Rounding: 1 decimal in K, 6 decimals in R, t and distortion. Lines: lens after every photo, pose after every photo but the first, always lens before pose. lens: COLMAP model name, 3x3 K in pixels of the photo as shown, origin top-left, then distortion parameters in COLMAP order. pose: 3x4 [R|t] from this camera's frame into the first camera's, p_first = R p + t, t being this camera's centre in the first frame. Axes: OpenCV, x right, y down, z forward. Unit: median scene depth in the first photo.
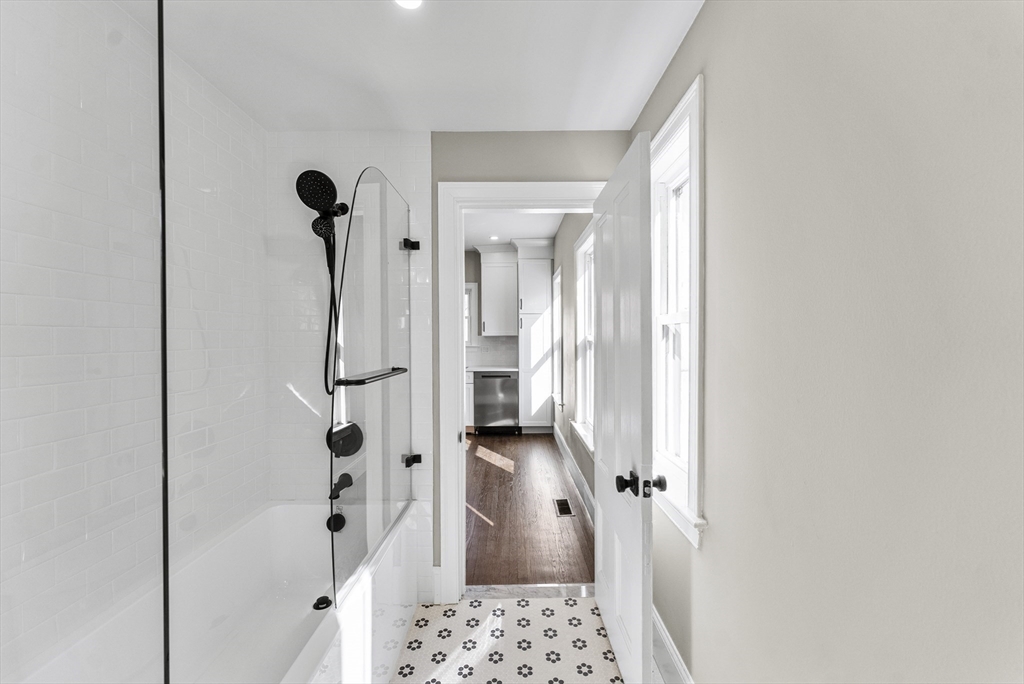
lens RADIAL K [[412.5, 0, 512.0], [0, 412.5, 342.0], [0, 0, 1]] dist [-0.000983, -0.000116]
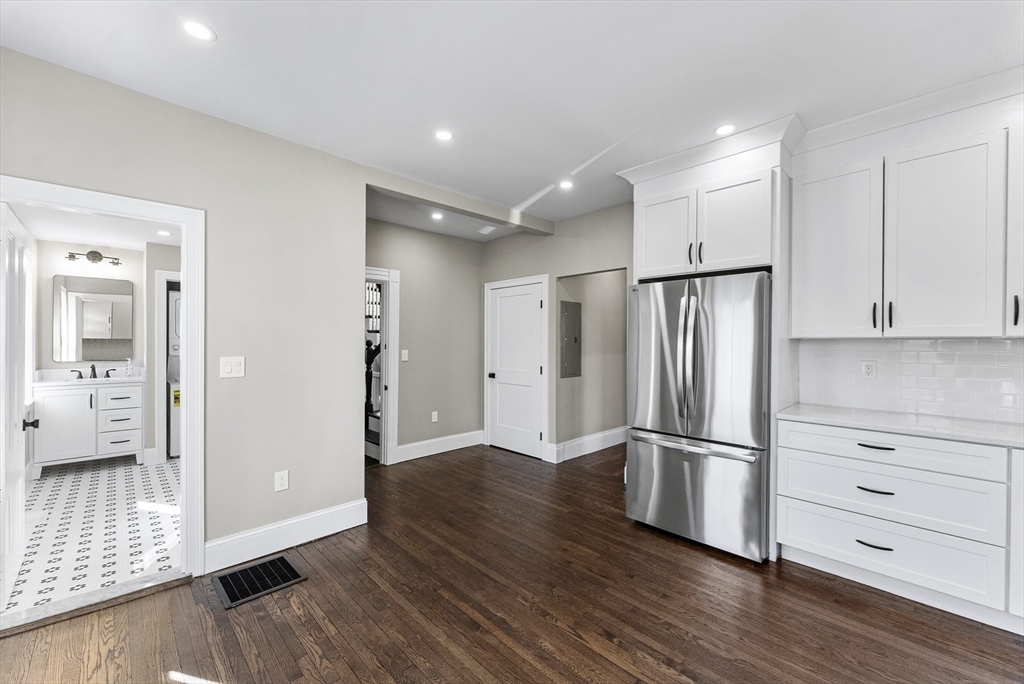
lens RADIAL K [[412.5, 0, 512.0], [0, 412.5, 342.0], [0, 0, 1]] dist [-0.000983, -0.000116]
pose [[-0.717054, 0.004103, -0.697006, 0.006609], [-0.006056, 0.999908, 0.012116, -0.009200], [0.696992, 0.012909, -0.716963, 0.918944]]
